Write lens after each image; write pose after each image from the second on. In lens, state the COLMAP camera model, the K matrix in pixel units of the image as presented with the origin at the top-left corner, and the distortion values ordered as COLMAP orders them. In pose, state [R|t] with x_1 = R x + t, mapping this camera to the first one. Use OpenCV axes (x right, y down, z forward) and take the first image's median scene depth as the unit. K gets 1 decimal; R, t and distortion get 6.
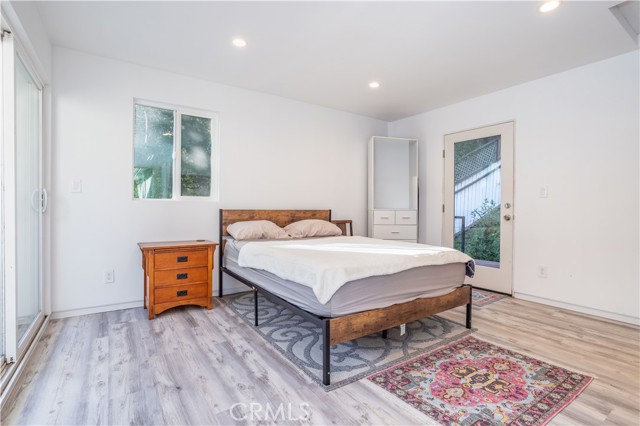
lens RADIAL K [[313.2, 0, 320.8], [0, 313.2, 212.0], [0, 0, 1]] dist [-0.051370, 0.027449]
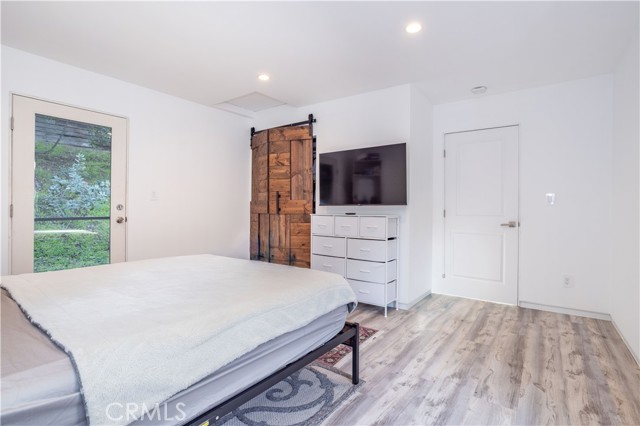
lens RADIAL K [[313.2, 0, 324.1], [0, 313.2, 209.3], [0, 0, 1]] dist [-0.051370, 0.027449]
pose [[-0.337406, -0.015032, 0.941239, -0.813465], [-0.000908, 0.999877, 0.015643, -0.050753], [-0.941359, 0.004423, -0.337378, 1.265757]]
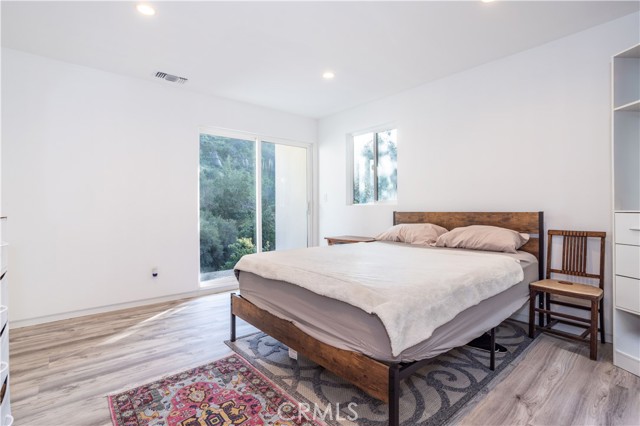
lens RADIAL K [[313.2, 0, 315.7], [0, 313.2, 212.0], [0, 0, 1]] dist [-0.051370, 0.027449]
pose [[0.089545, 0.000884, -0.995982, 1.213950], [-0.007668, 0.999971, 0.000198, -0.008353], [0.995953, 0.007620, 0.089549, 1.070894]]
